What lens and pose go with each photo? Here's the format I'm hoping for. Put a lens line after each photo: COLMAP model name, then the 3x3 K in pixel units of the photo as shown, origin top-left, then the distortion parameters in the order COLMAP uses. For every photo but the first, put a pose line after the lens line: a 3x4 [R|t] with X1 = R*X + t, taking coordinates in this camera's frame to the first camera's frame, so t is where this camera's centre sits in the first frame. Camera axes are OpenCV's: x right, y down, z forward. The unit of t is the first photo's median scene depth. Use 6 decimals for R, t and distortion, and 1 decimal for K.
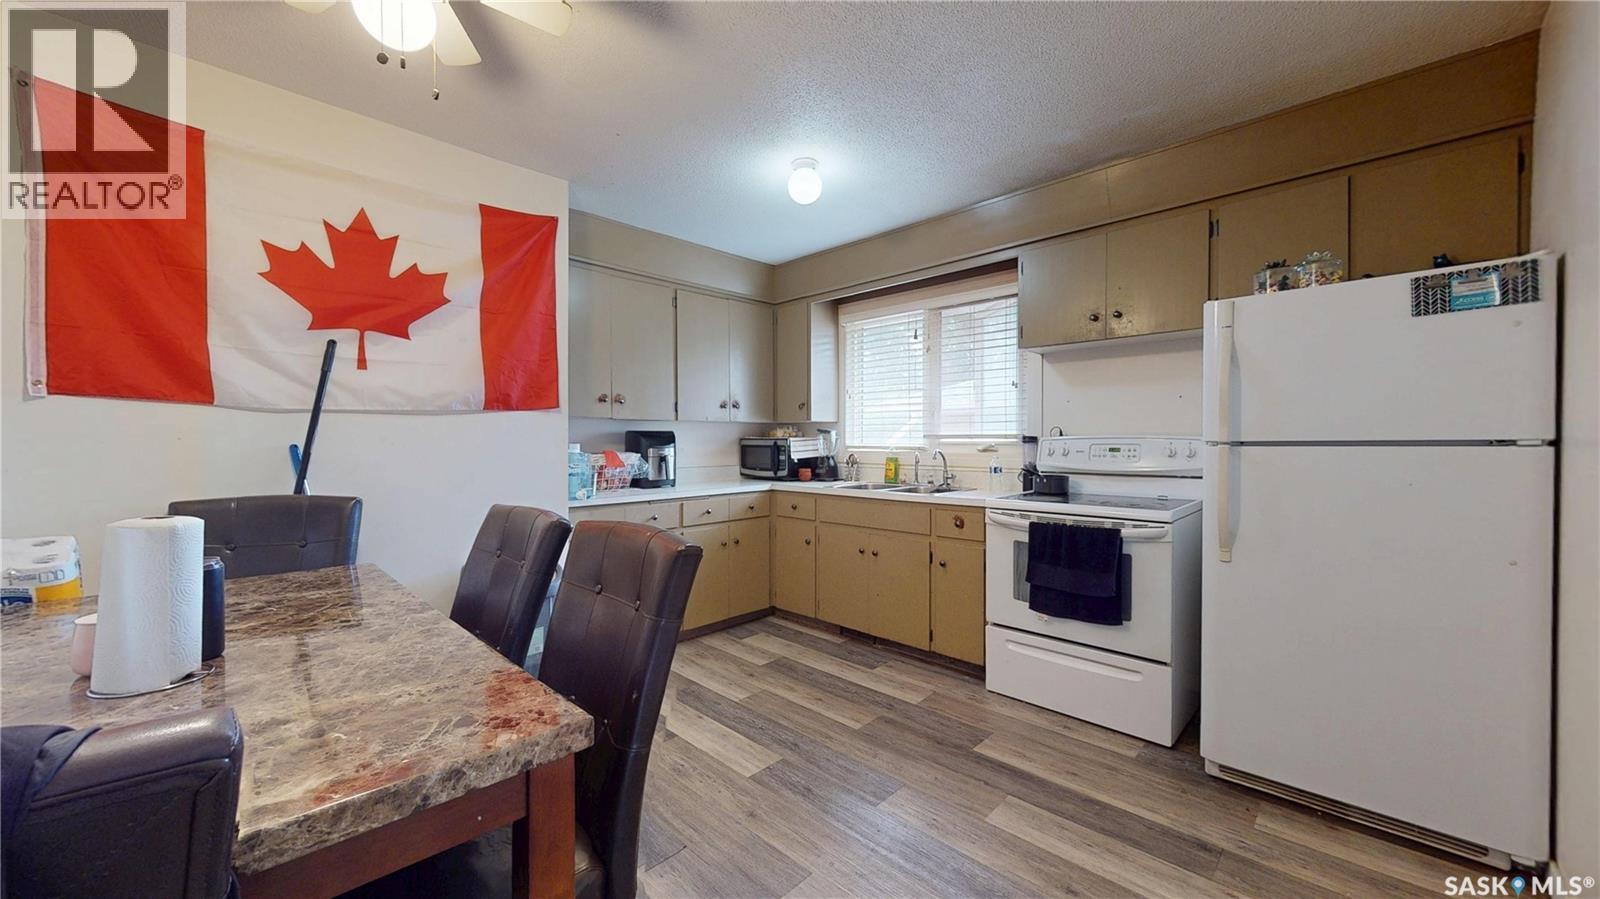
lens RADIAL K [[588.2, 0, 799.3], [0, 588.2, 450.6], [0, 0, 1]] dist [0.001999, -0.000032]
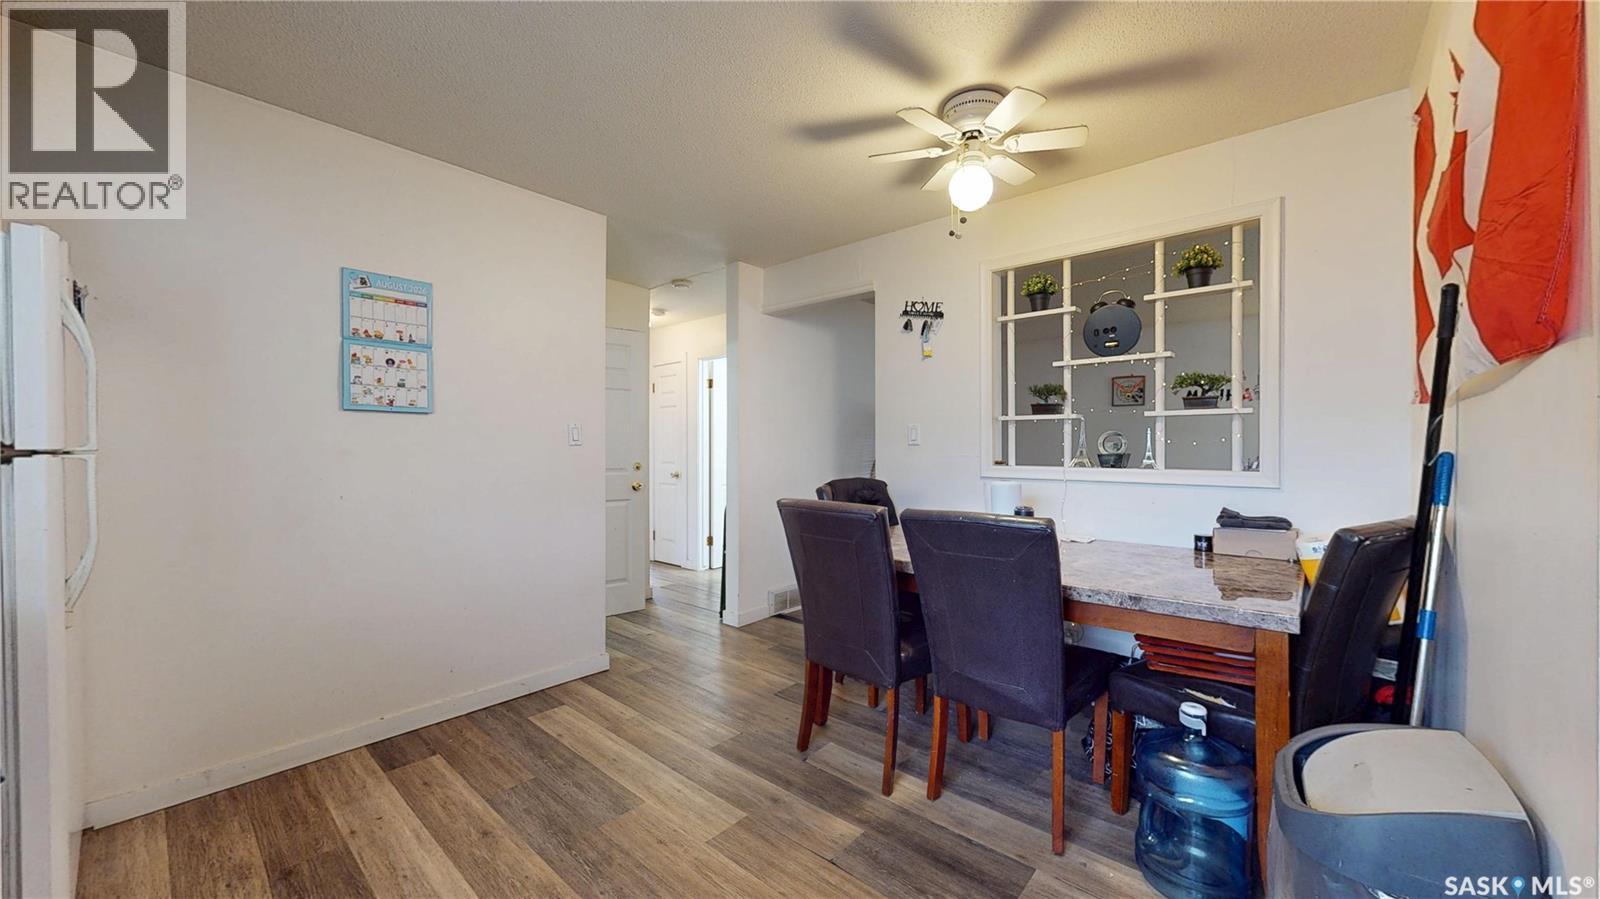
lens RADIAL K [[588.2, 0, 799.3], [0, 588.2, 450.6], [0, 0, 1]] dist [0.001999, -0.000032]
pose [[-0.998735, -0.000665, -0.050275, -0.044787], [-0.001701, 0.999787, 0.020571, -0.016440], [0.050250, 0.020631, -0.998524, 0.968031]]
